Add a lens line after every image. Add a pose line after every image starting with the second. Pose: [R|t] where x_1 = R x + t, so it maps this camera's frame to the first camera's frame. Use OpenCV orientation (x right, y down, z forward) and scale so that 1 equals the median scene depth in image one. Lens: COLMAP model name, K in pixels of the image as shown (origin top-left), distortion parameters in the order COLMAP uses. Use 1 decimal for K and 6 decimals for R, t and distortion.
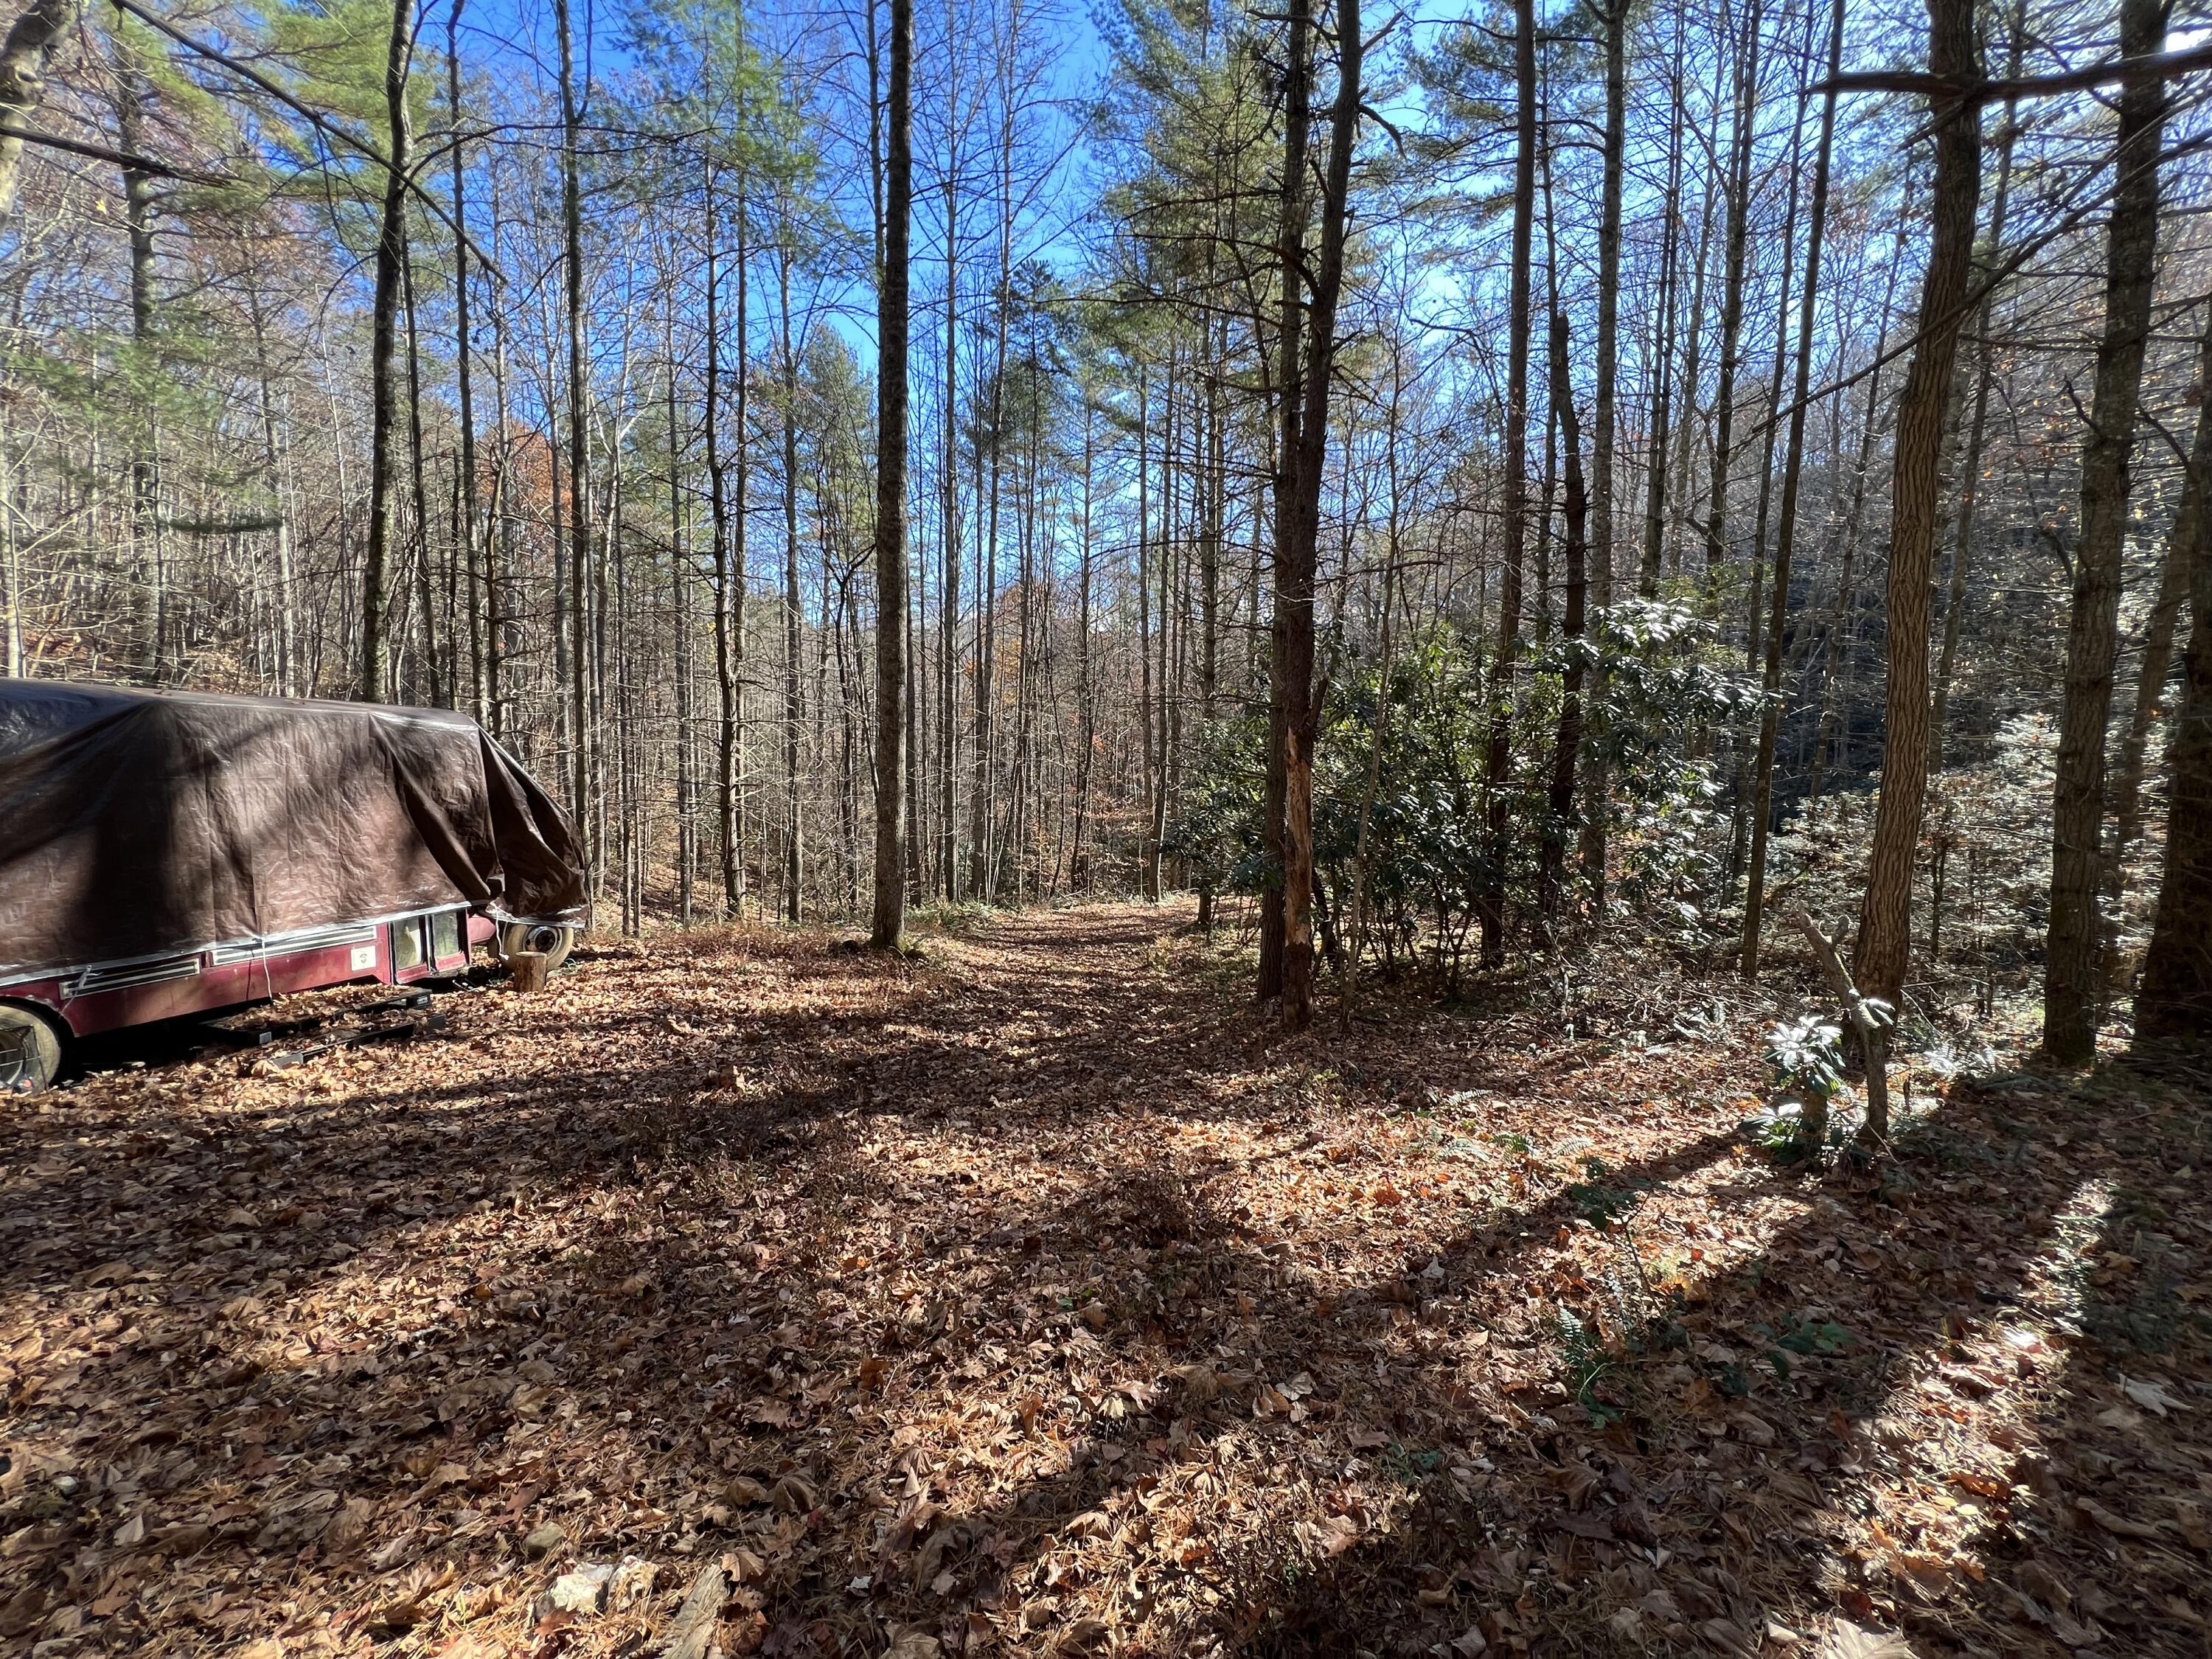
lens RADIAL K [[879.0, 0, 1106.0], [0, 879.0, 829.5], [0, 0, 1]] dist [0.000052, -0.000249]
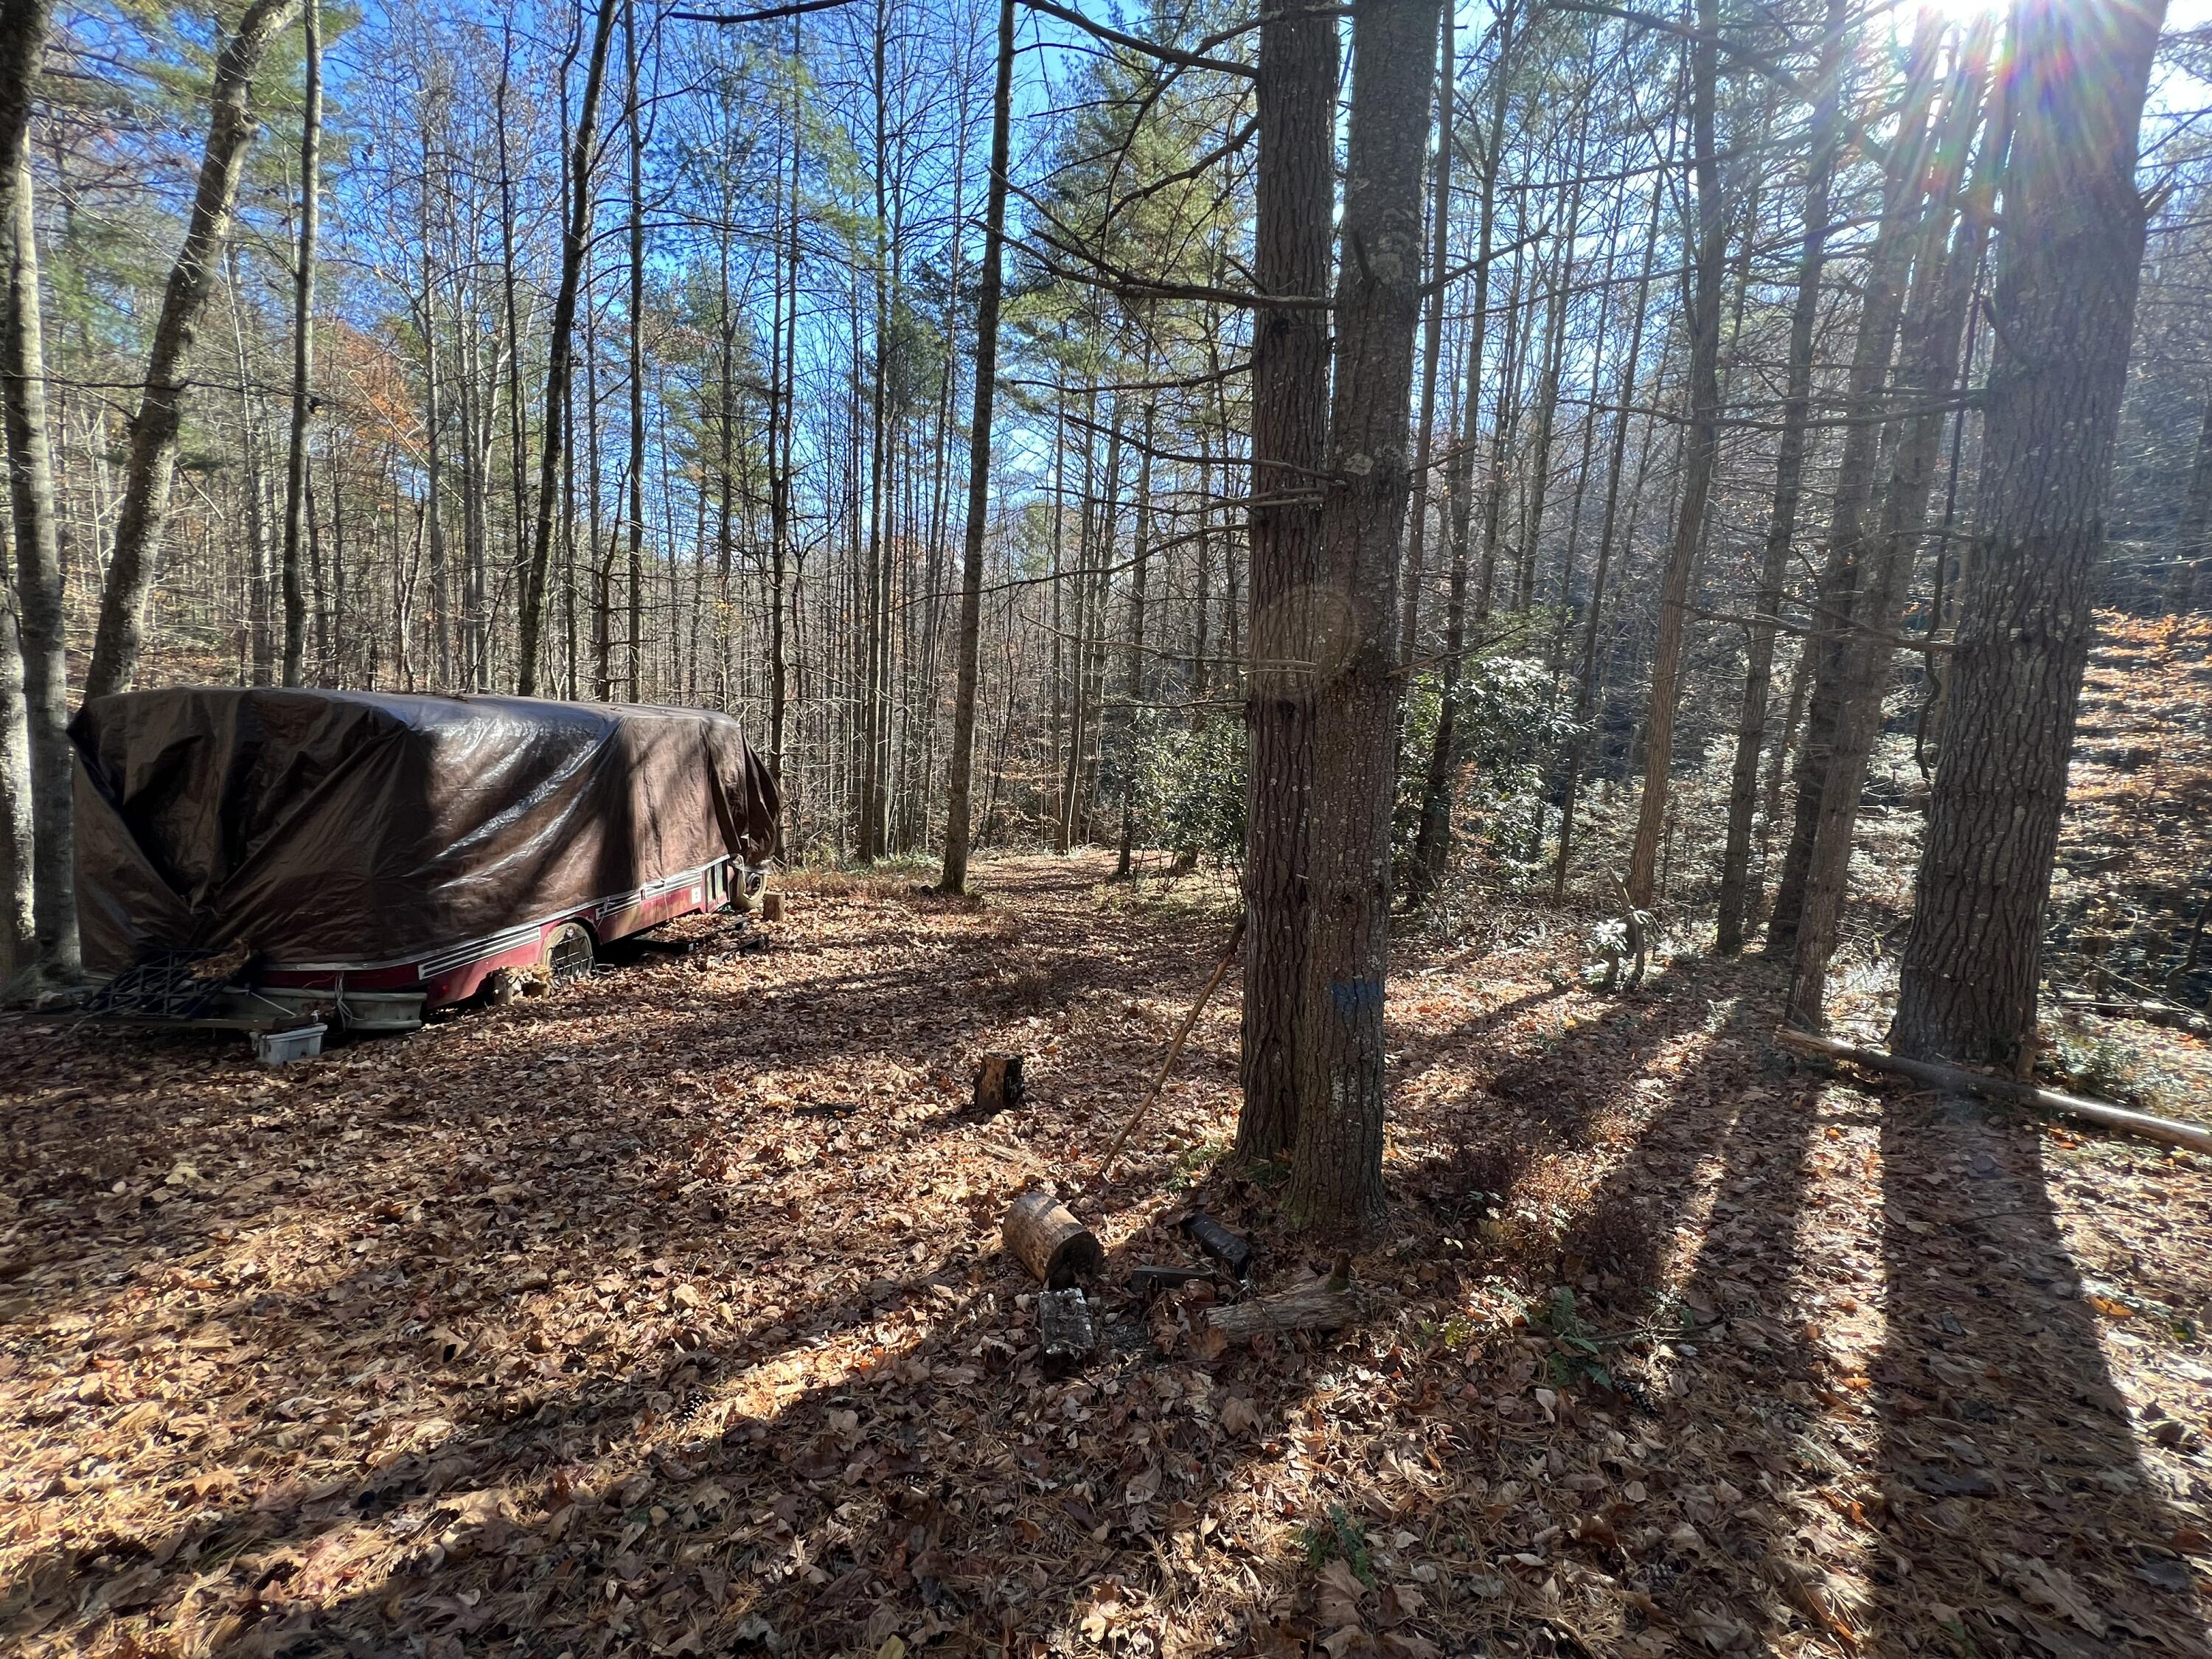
lens RADIAL K [[879.0, 0, 1106.0], [0, 879.0, 829.5], [0, 0, 1]] dist [0.000052, -0.000249]
pose [[0.980933, 0.011184, 0.194026, -0.362135], [-0.021845, 0.998361, 0.052896, -0.035014], [-0.193117, -0.056126, 0.979569, -0.363338]]
